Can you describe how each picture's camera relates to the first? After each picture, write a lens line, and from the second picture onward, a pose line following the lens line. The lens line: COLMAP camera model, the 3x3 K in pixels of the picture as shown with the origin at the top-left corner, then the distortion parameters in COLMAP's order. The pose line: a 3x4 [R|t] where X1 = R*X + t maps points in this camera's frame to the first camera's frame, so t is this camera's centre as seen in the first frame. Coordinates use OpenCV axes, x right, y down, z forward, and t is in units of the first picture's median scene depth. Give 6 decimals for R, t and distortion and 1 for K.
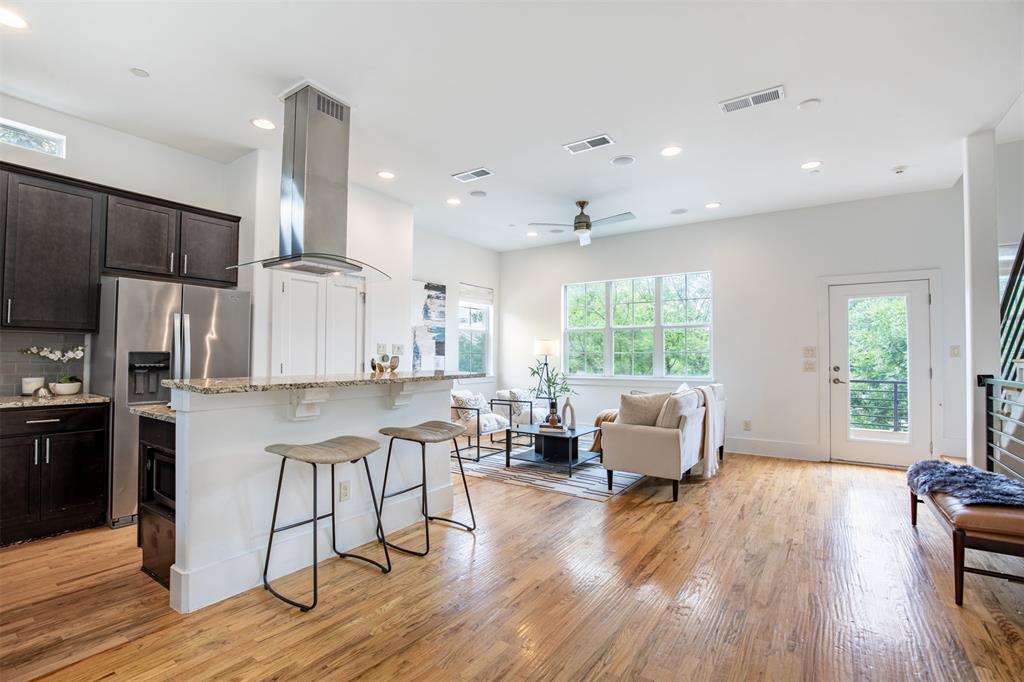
lens RADIAL K [[468.0, 0, 510.3], [0, 468.0, 345.2], [0, 0, 1]] dist [-0.037865, 0.007839]
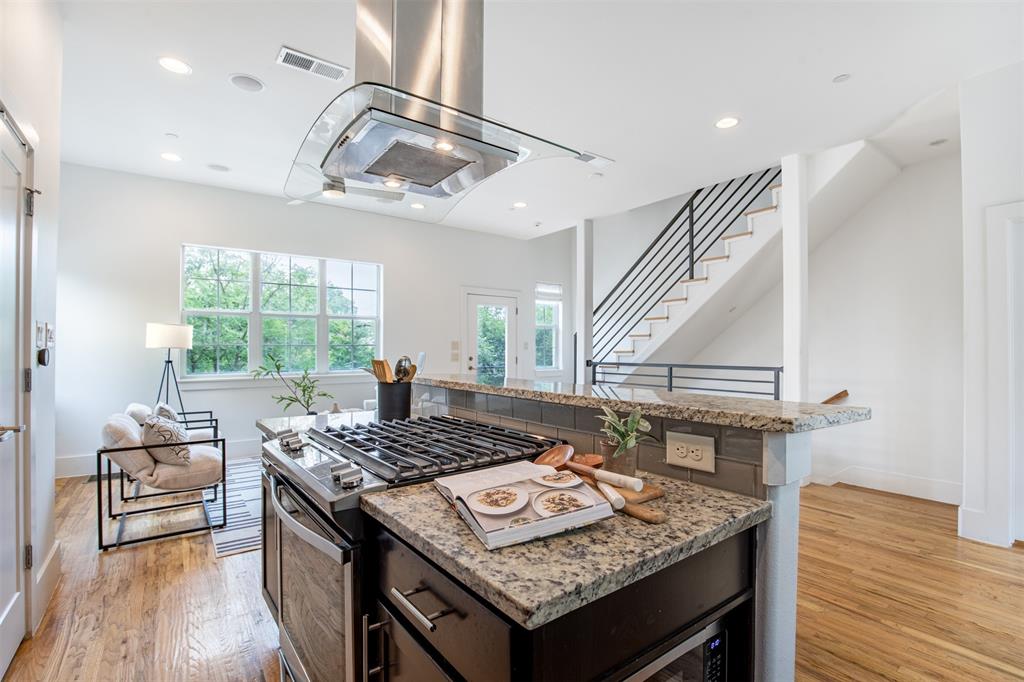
lens RADIAL K [[467.1, 0, 512.0], [0, 467.1, 341.0], [0, 0, 1]] dist [-0.064798, 0.007898]
pose [[0.325417, 0.012398, 0.945489, -0.574185], [-0.022115, 0.999740, -0.005497, 0.007544], [-0.945312, -0.019120, 0.325606, 0.547981]]
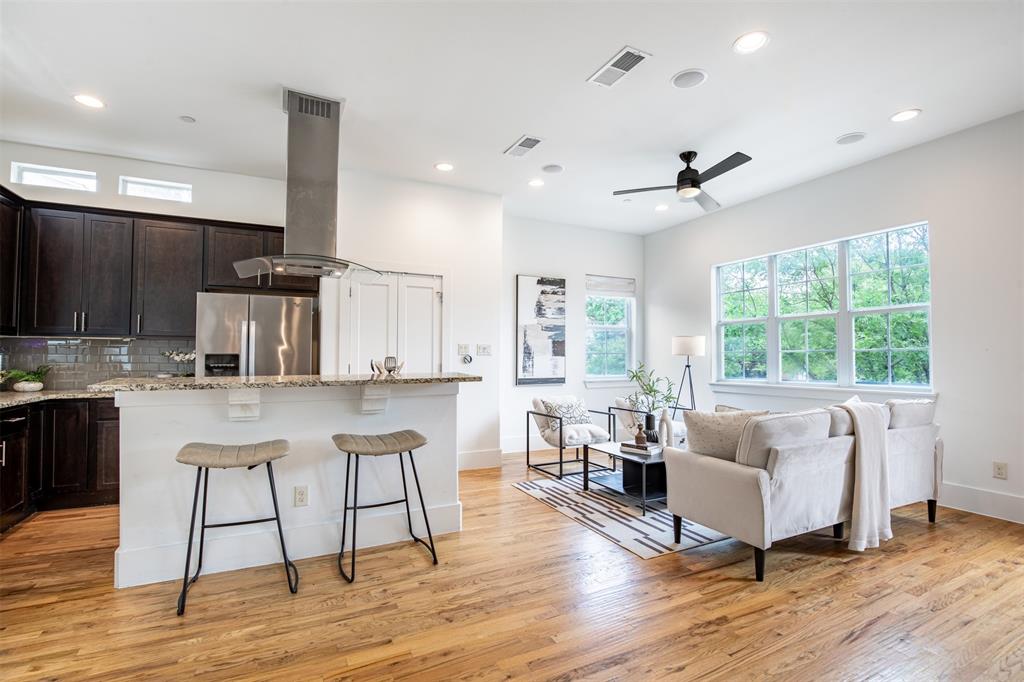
lens RADIAL K [[468.0, 0, 510.3], [0, 468.0, 345.2], [0, 0, 1]] dist [-0.037865, 0.007839]
pose [[0.872273, -0.016219, -0.488751, 0.320206], [0.014974, 0.999867, -0.006455, 0.007708], [0.488791, -0.001688, 0.872399, 0.238505]]
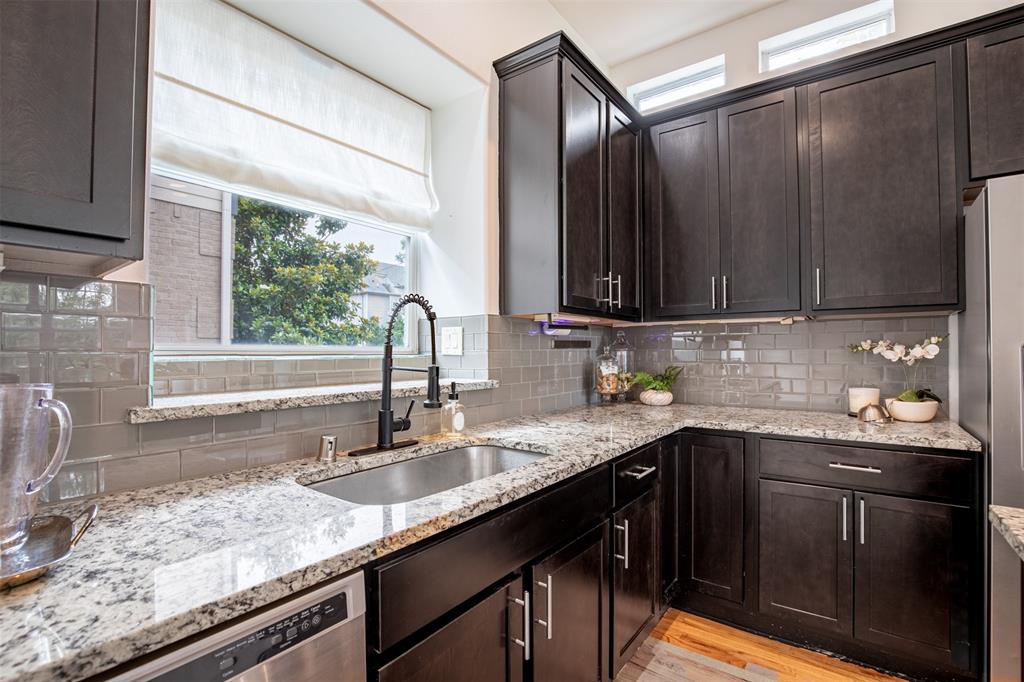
lens RADIAL K [[468.0, 0, 510.3], [0, 468.0, 345.2], [0, 0, 1]] dist [-0.037865, 0.007839]
pose [[-0.046639, -0.021018, -0.998691, -0.273151], [0.027033, 0.999386, -0.022295, 0.008486], [0.998546, -0.028037, -0.046042, 0.379296]]
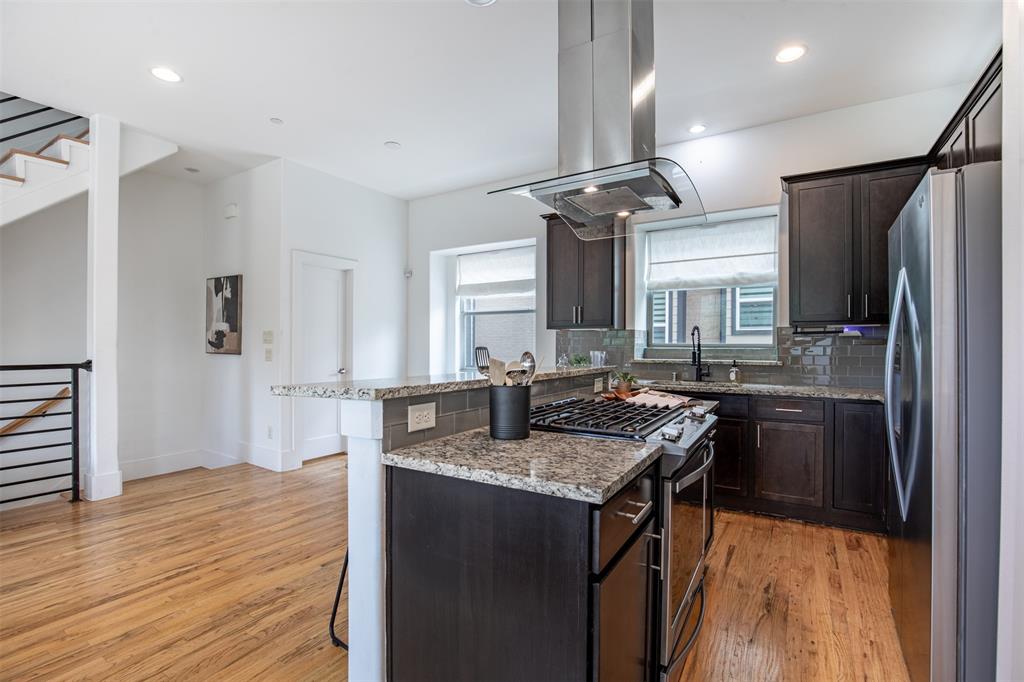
lens RADIAL K [[468.0, 0, 510.3], [0, 468.0, 345.2], [0, 0, 1]] dist [-0.037865, 0.007839]
pose [[-0.999046, -0.009974, -0.042517, -0.195977], [-0.008984, 0.999685, -0.023418, 0.025161], [0.042737, -0.023014, -0.998821, 1.136911]]
